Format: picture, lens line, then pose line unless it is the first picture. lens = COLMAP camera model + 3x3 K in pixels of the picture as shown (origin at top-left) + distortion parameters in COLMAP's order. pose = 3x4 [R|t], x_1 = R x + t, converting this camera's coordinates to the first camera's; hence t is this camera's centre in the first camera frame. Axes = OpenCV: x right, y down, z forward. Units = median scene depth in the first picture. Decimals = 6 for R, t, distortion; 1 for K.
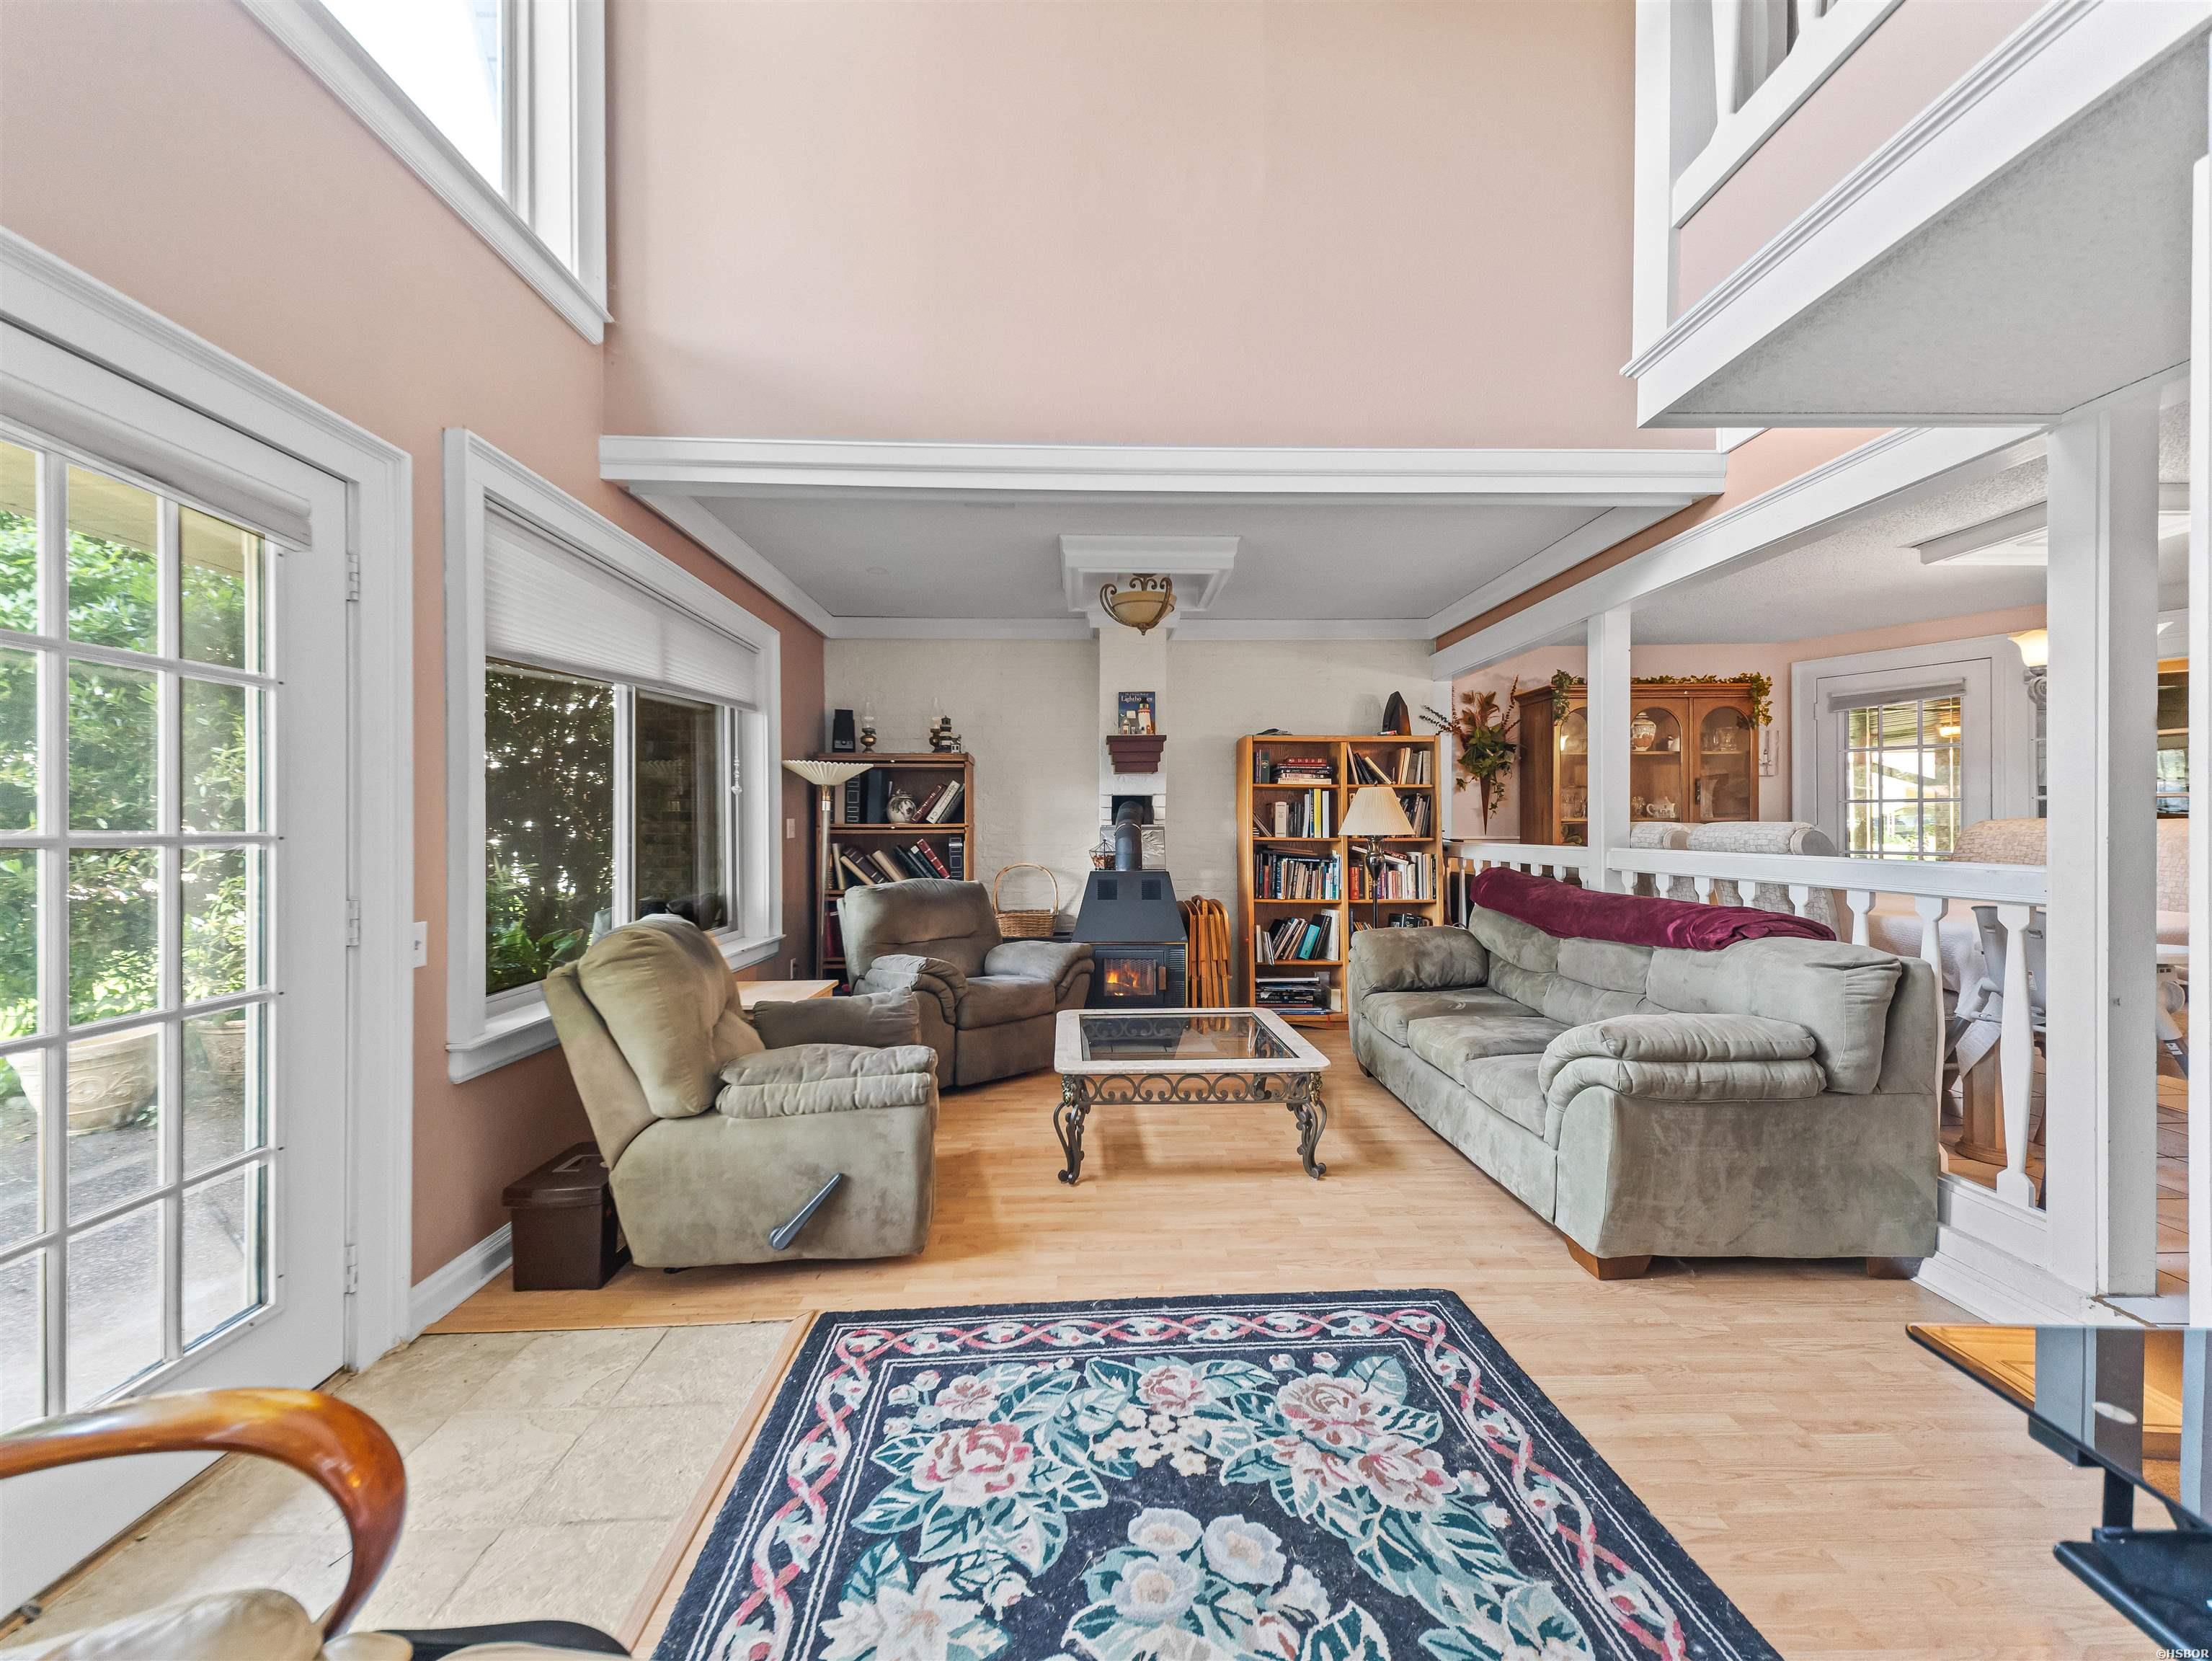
lens RADIAL K [[857.6, 0, 1104.2], [0, 857.6, 828.0], [0, 0, 1]] dist [0.030815, -0.008883]
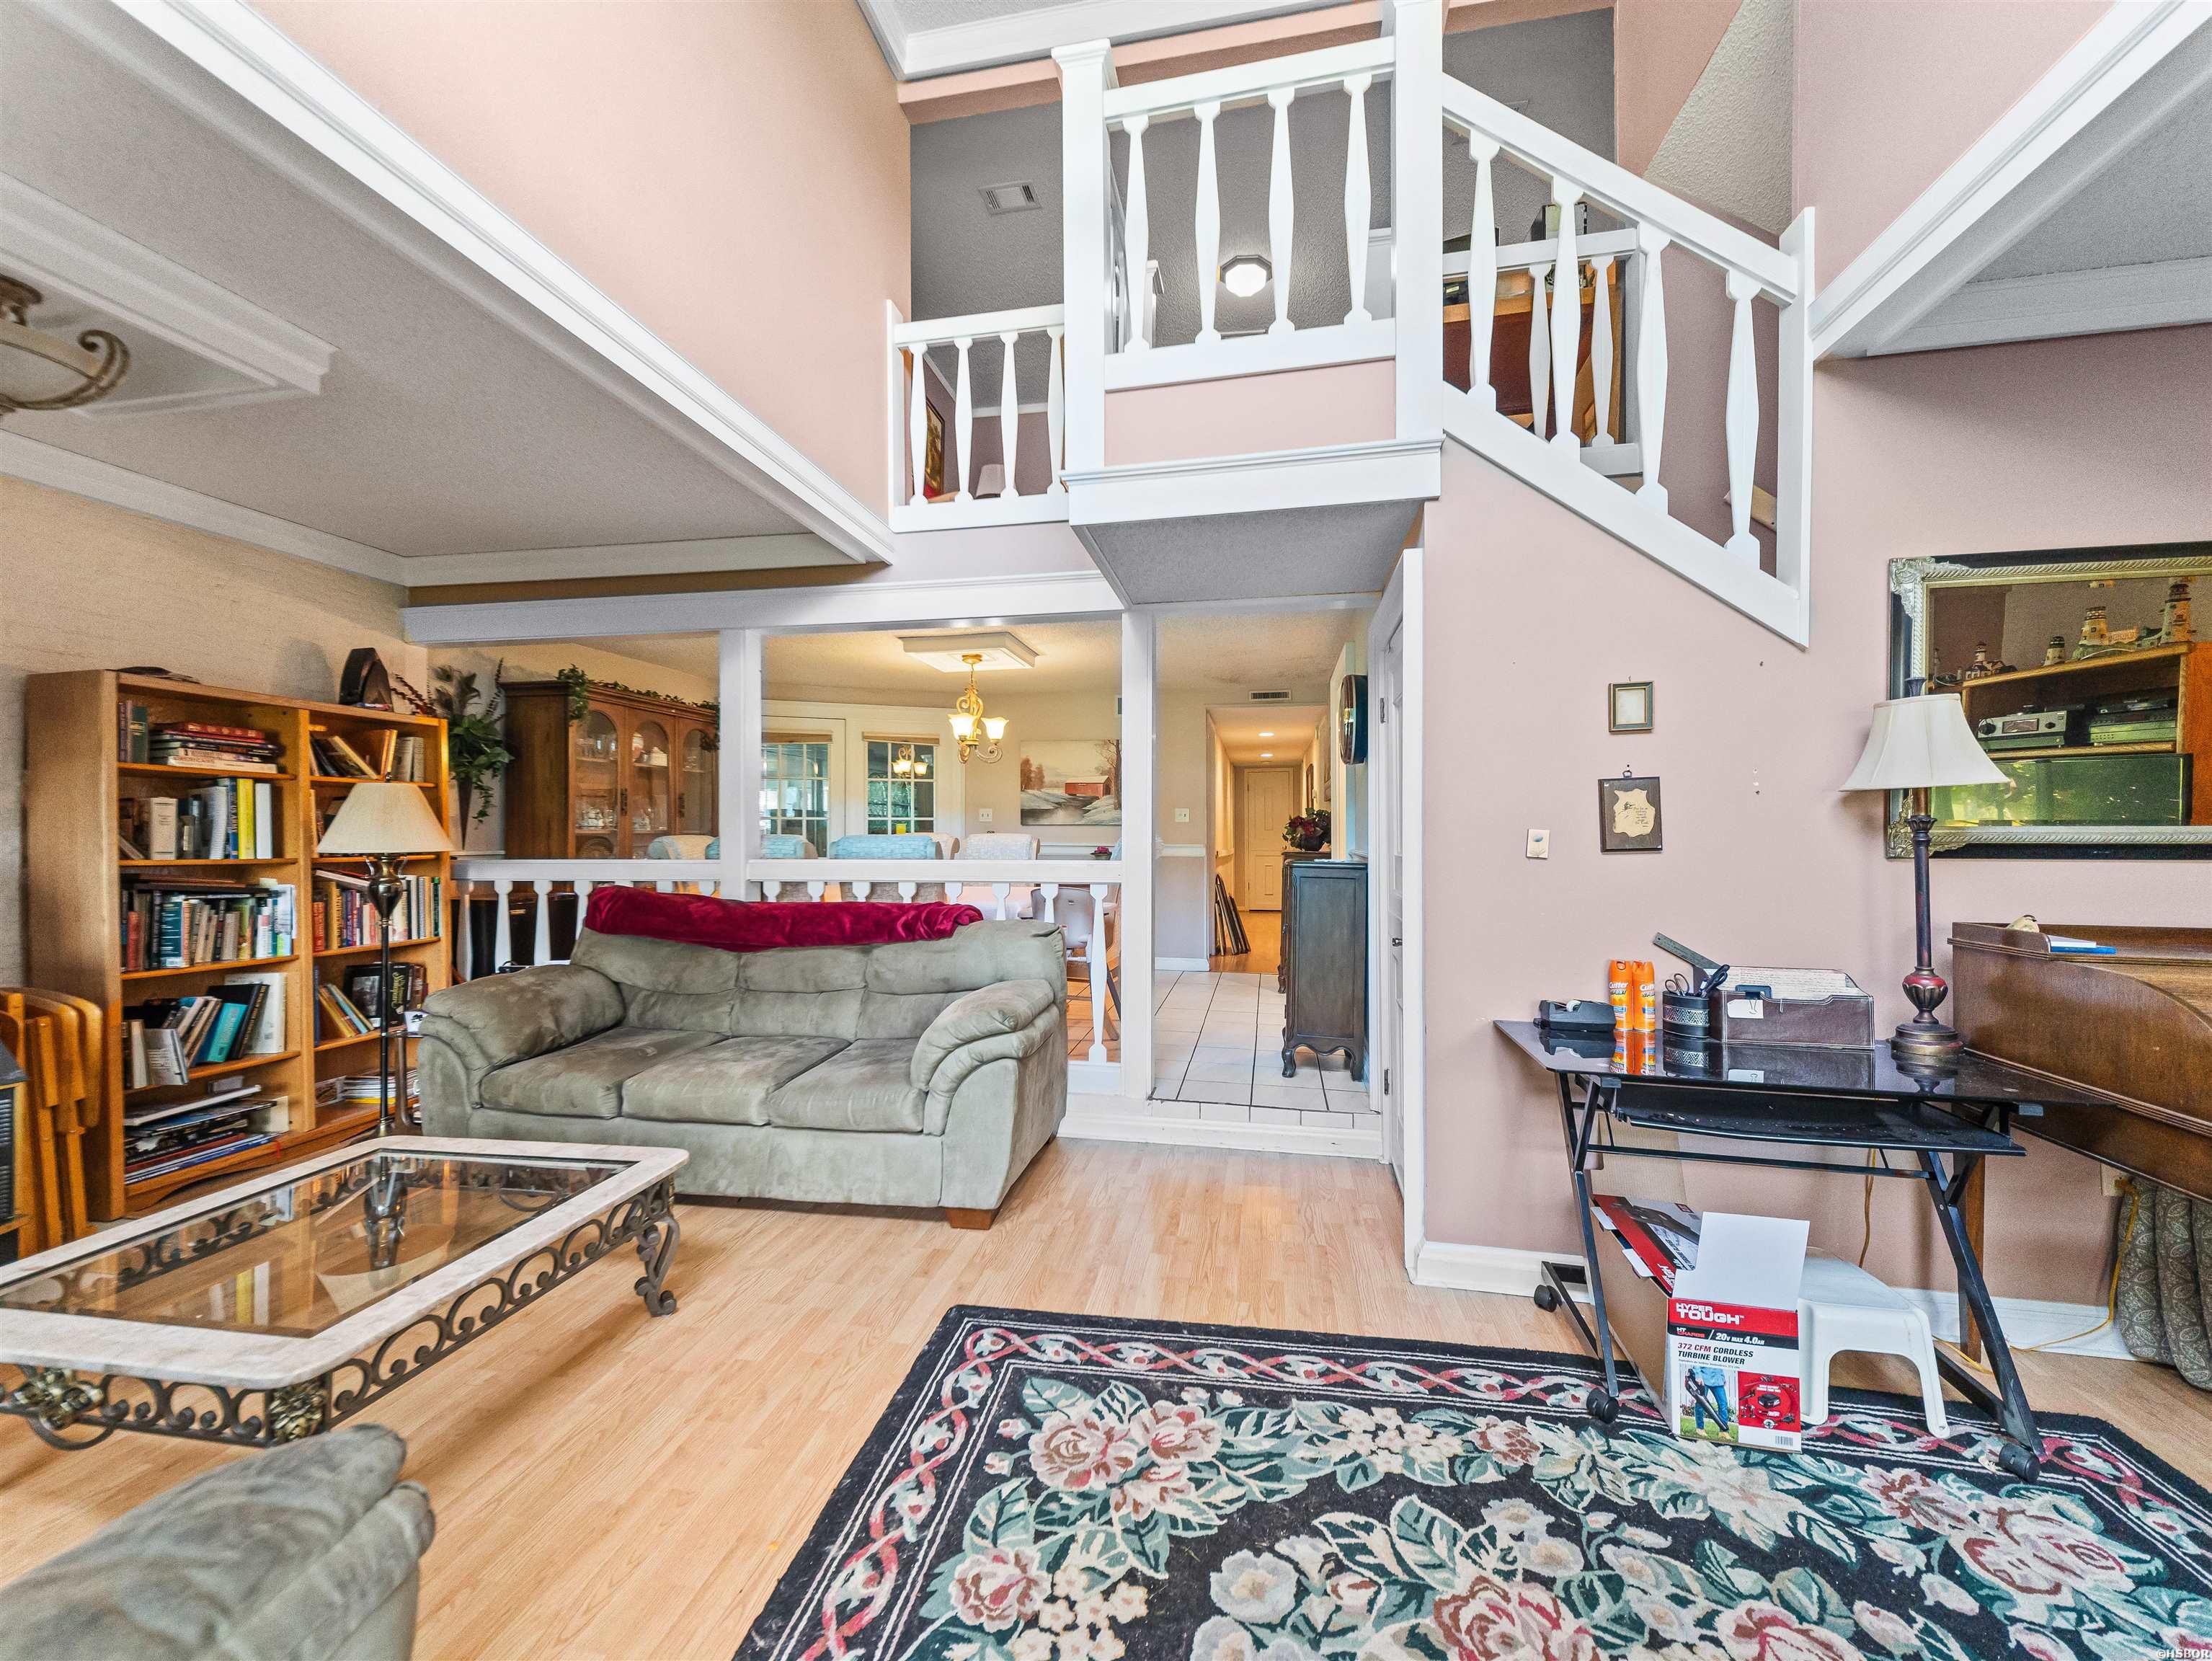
lens RADIAL K [[857.6, 0, 1110.3], [0, 857.6, 829.9], [0, 0, 1]] dist [0.030815, -0.008883]
pose [[0.212006, 0.007073, 0.977243, -0.592928], [0.004080, 0.999959, -0.008122, -0.004344], [-0.977260, 0.005709, 0.211968, 0.676385]]
